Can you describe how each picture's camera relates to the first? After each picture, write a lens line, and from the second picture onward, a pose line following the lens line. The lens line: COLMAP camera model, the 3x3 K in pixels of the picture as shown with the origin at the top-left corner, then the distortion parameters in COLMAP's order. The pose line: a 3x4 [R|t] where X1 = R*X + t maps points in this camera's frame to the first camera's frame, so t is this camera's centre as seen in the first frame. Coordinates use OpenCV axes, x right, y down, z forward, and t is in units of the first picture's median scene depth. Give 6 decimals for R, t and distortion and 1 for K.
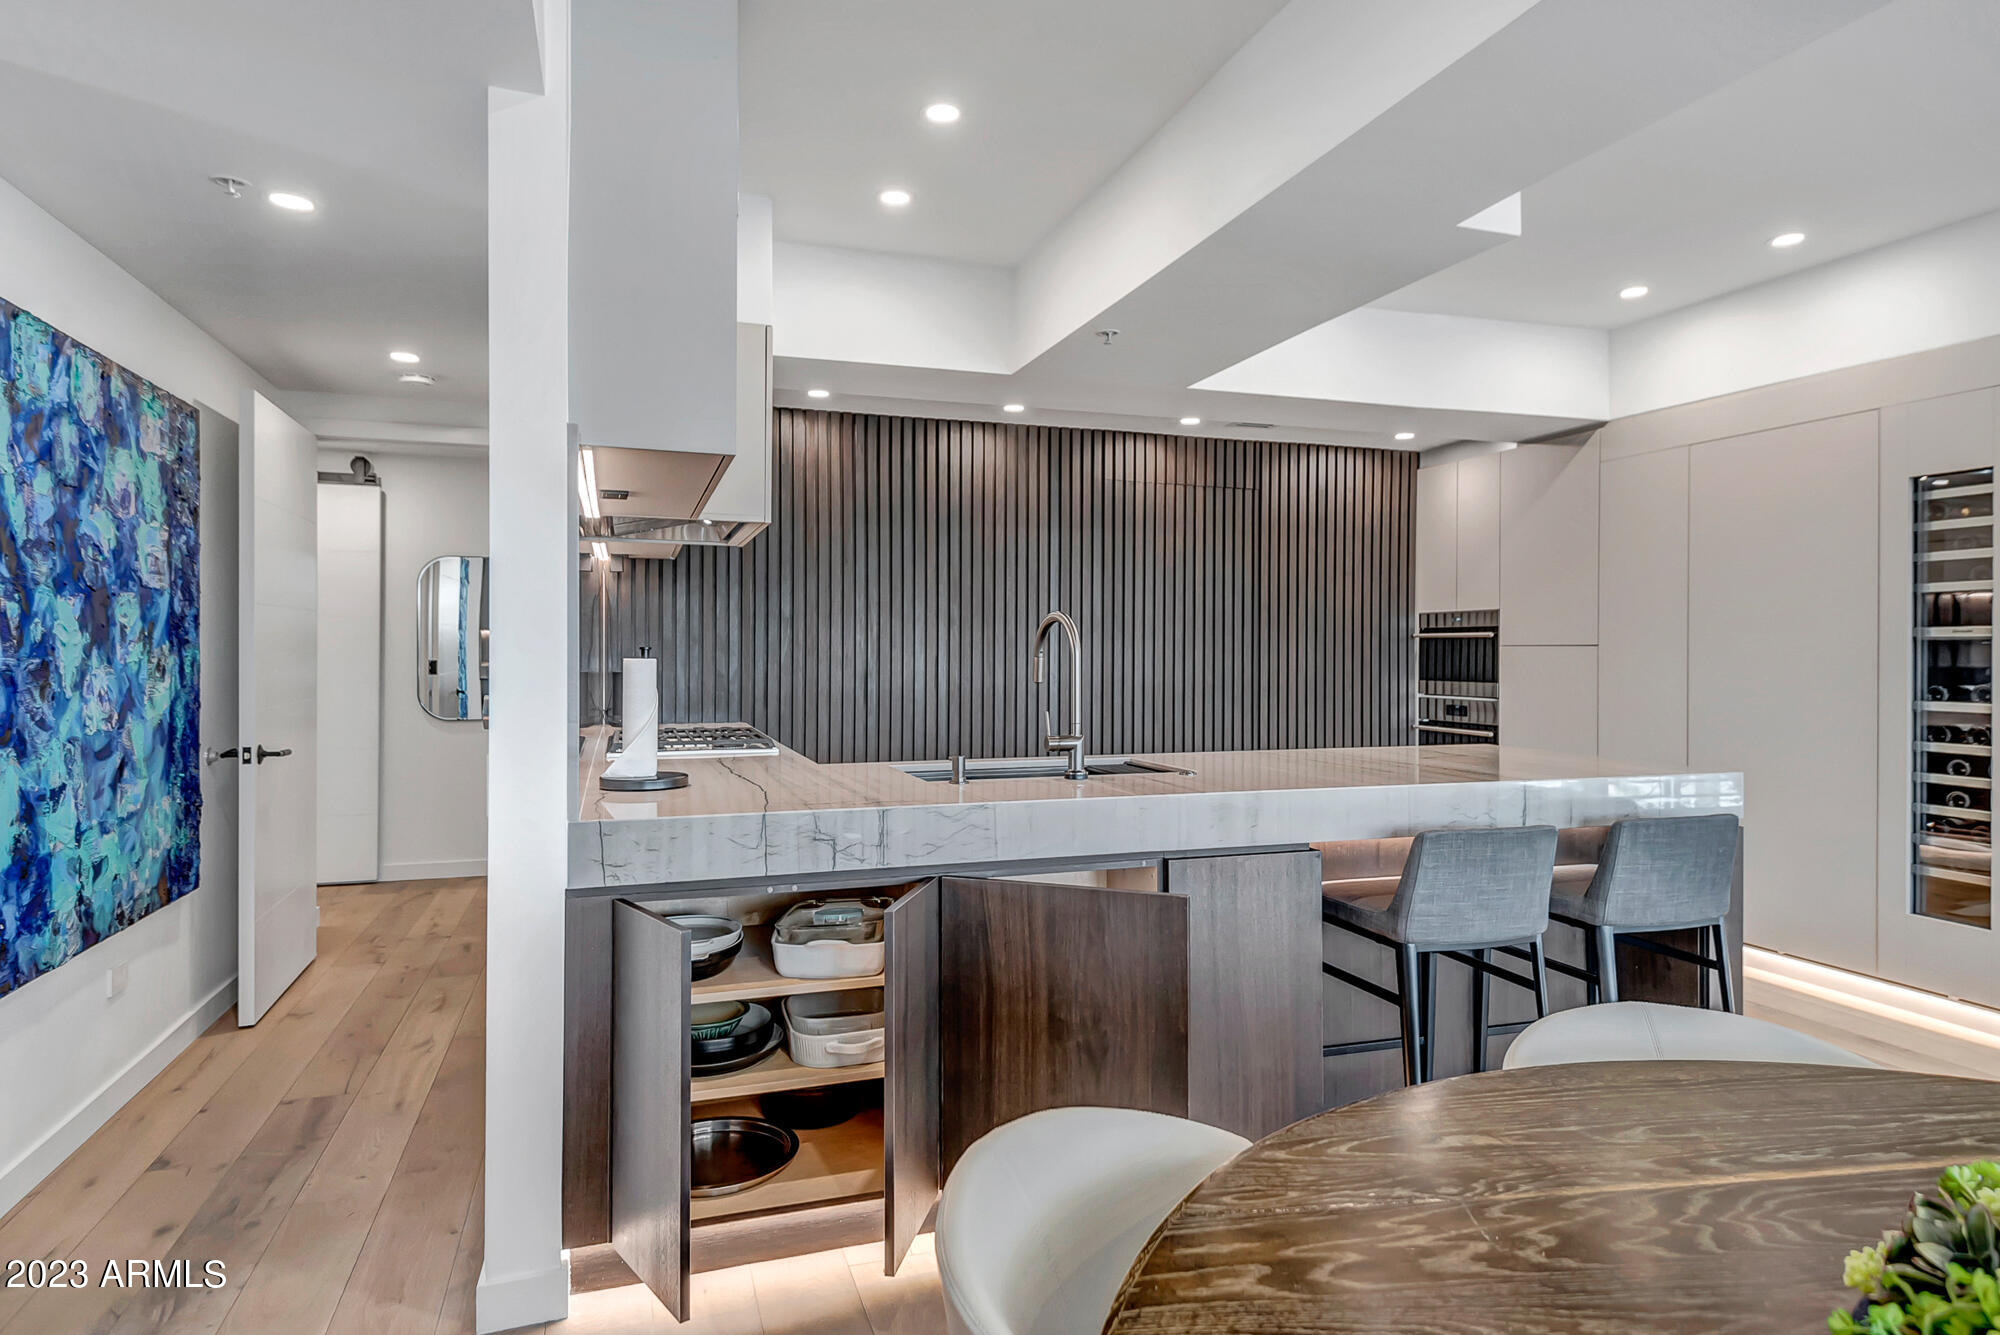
lens RADIAL K [[1110.5, 0, 1000.0], [0, 1110.5, 667.5], [0, 0, 1]] dist [0.023007, -0.000177]
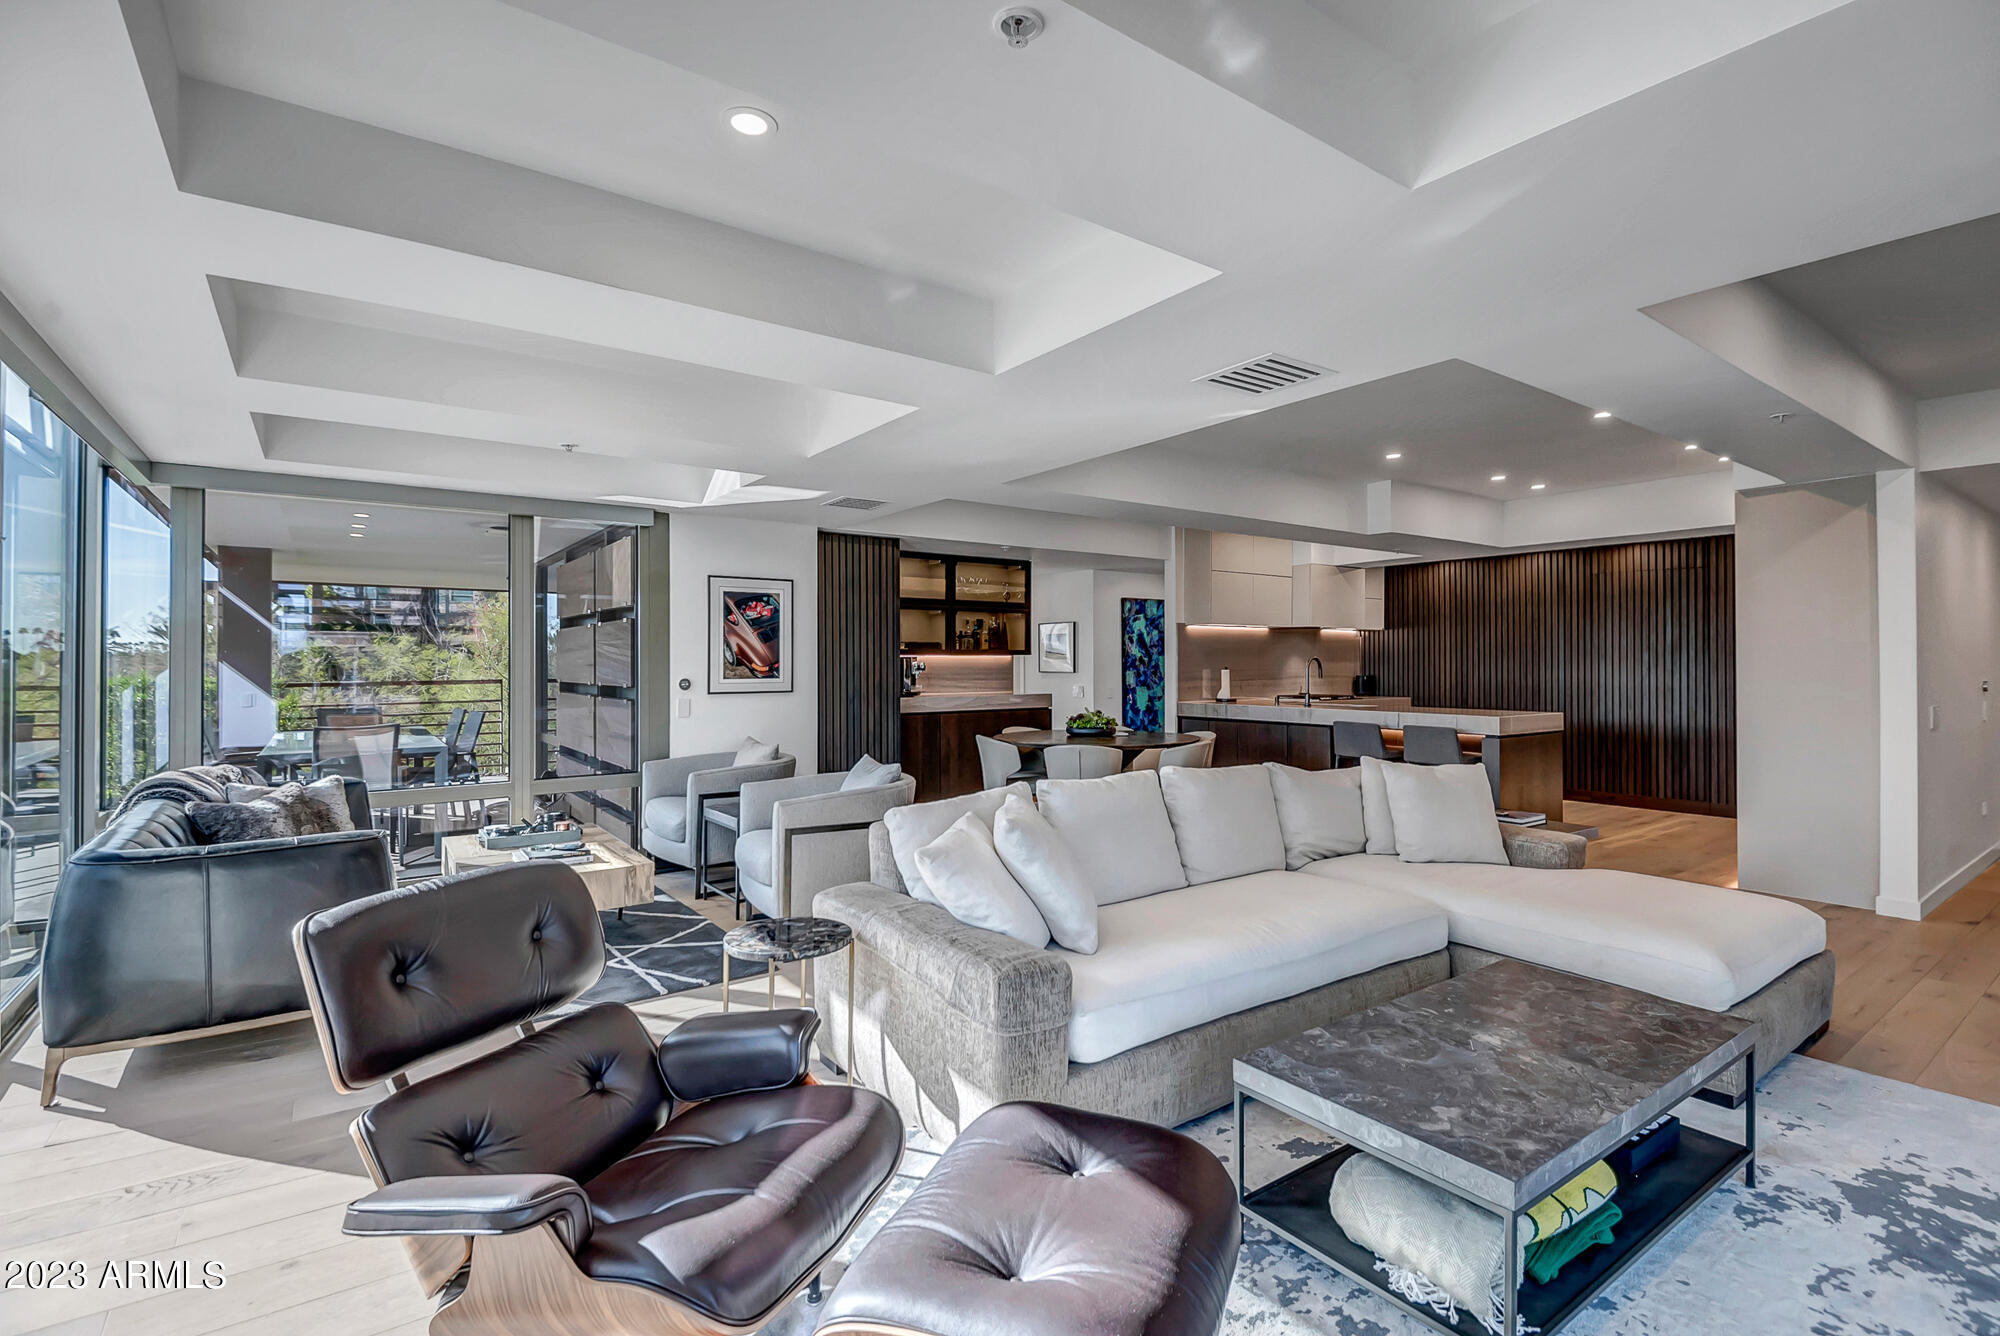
lens RADIAL K [[916.5, 0, 993.0], [0, 916.5, 656.4], [0, 0, 1]] dist [-0.015348, 0.000004]
pose [[0.287470, -0.005641, -0.957773, 1.304057], [-0.019851, 0.999733, -0.011847, -0.000175], [0.957584, 0.022418, 0.287281, -0.382729]]
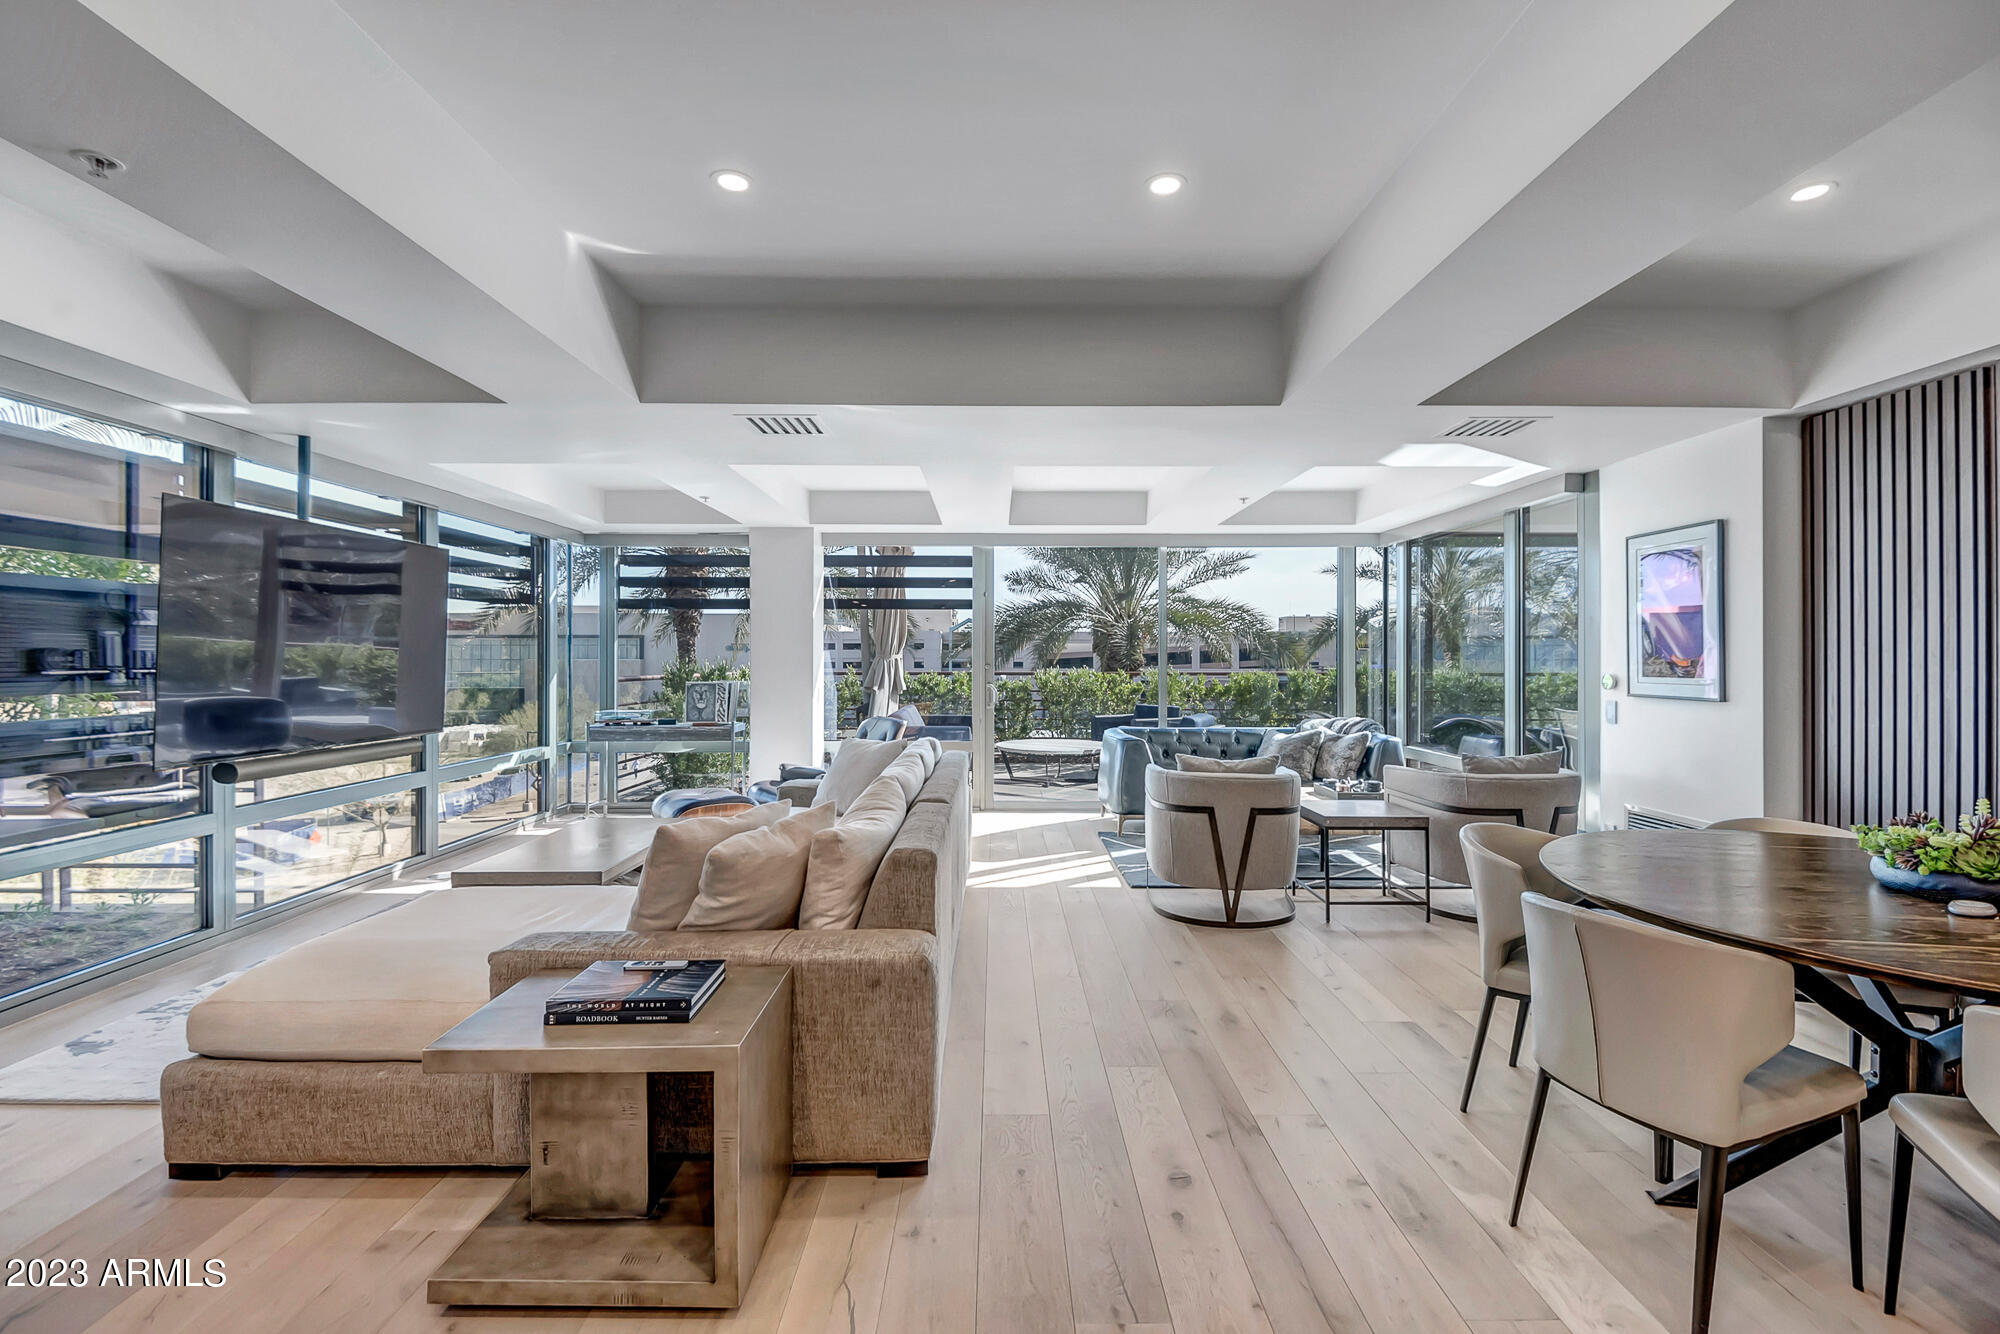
lens RADIAL K [[910.9, 0, 1004.0], [0, 910.9, 655.2], [0, 0, 1]] dist [0.034151, -0.030277]
pose [[-0.949421, -0.001143, 0.314003, 0.408225], [0.003596, 0.999888, 0.014513, -0.012609], [-0.313985, 0.014908, -0.949311, 0.578061]]
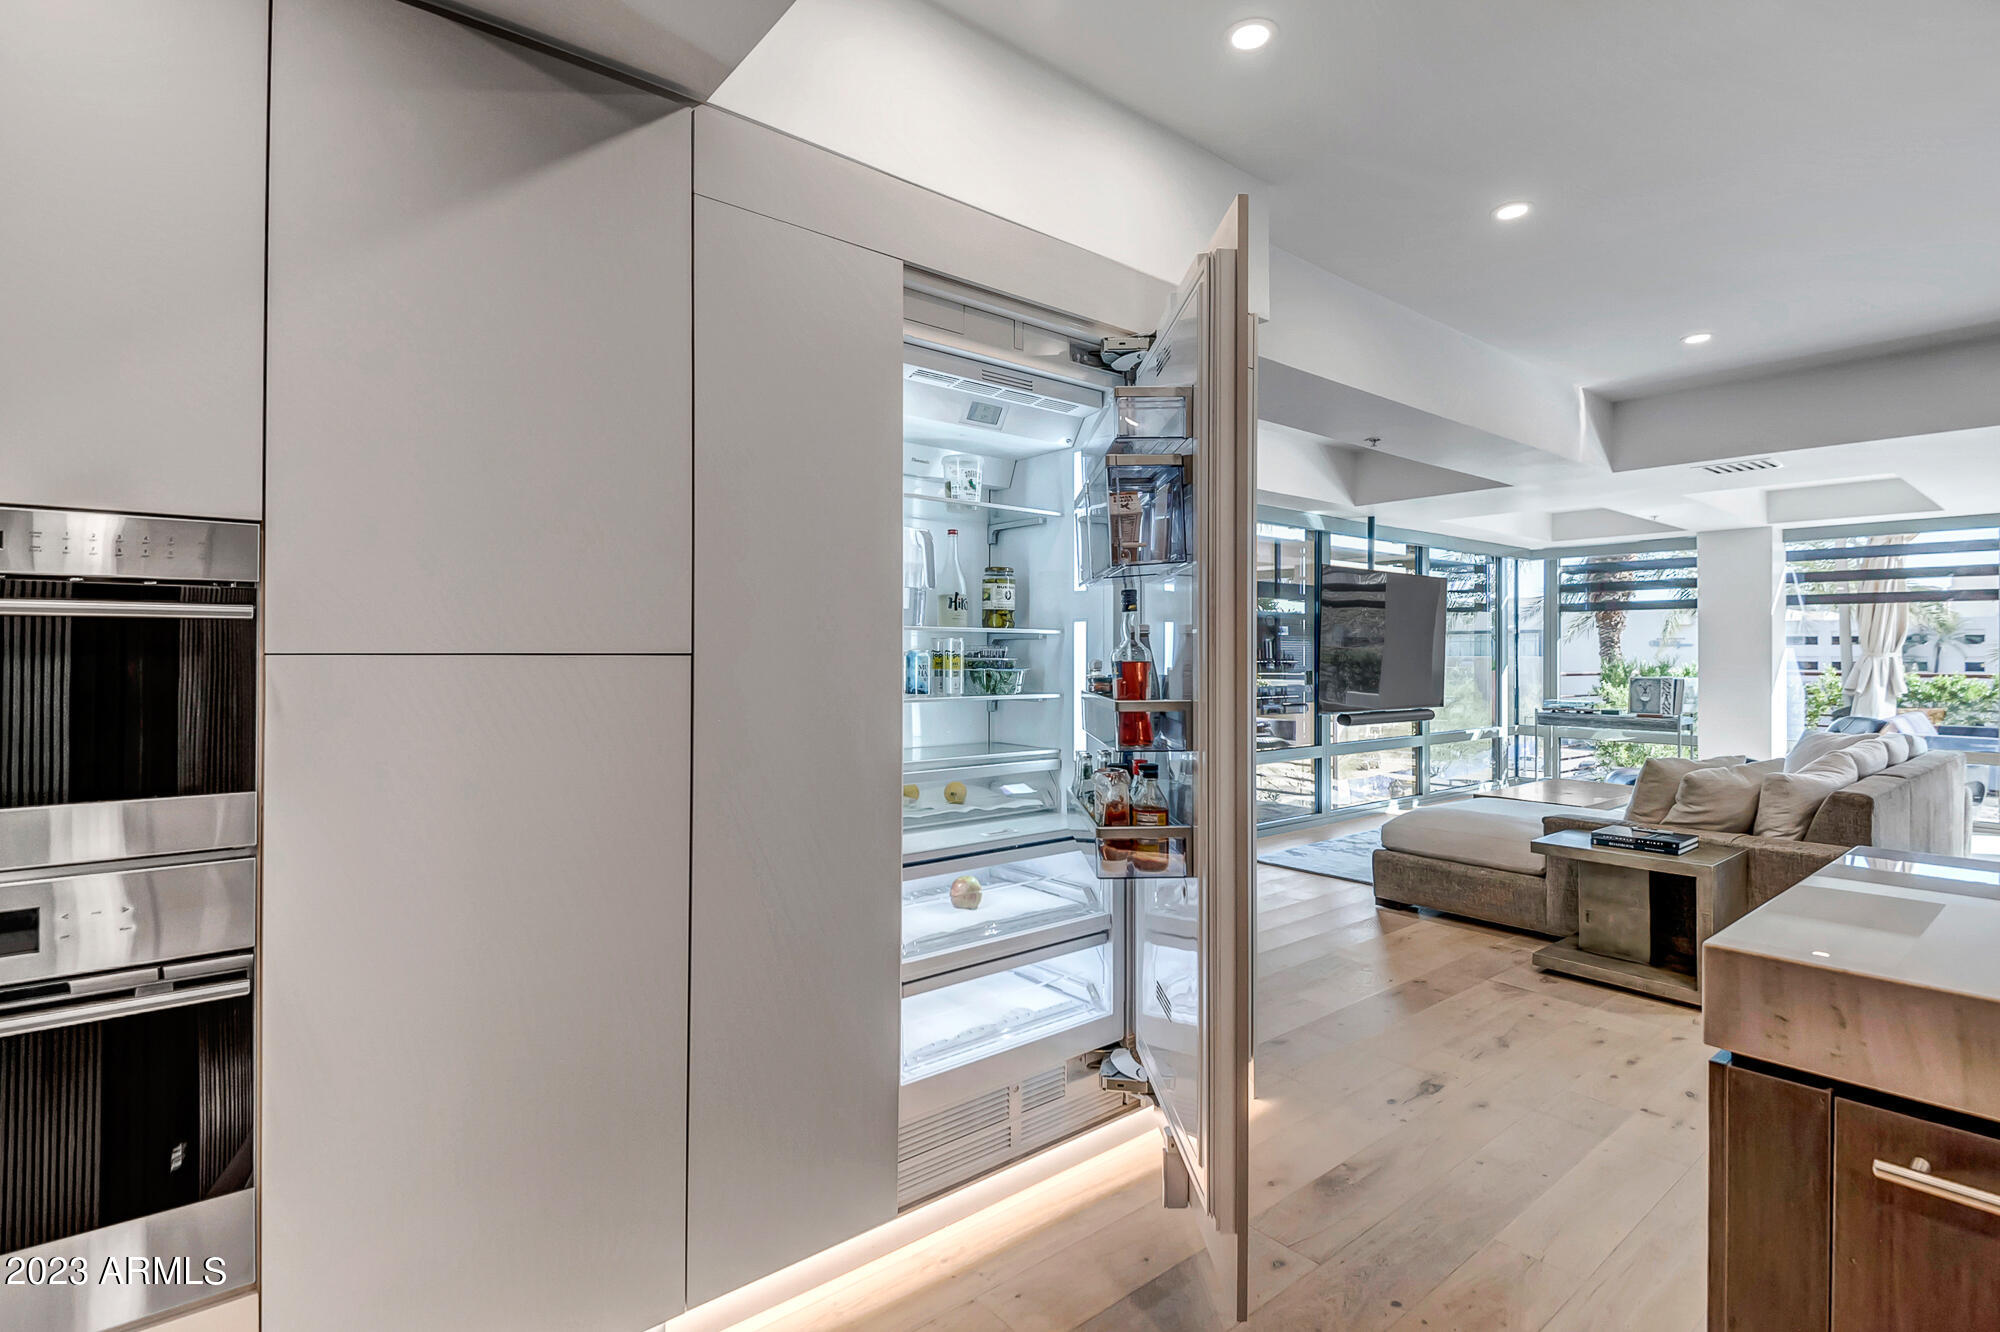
lens RADIAL K [[950.4, 0, 984.7], [0, 950.4, 635.5], [0, 0, 1]] dist [-0.000652, -0.000369]
pose [[-0.339475, 0.011467, 0.940545, 0.174319], [0.010318, 0.999911, -0.008466, -0.021308], [-0.940558, 0.006830, -0.339563, 0.959128]]
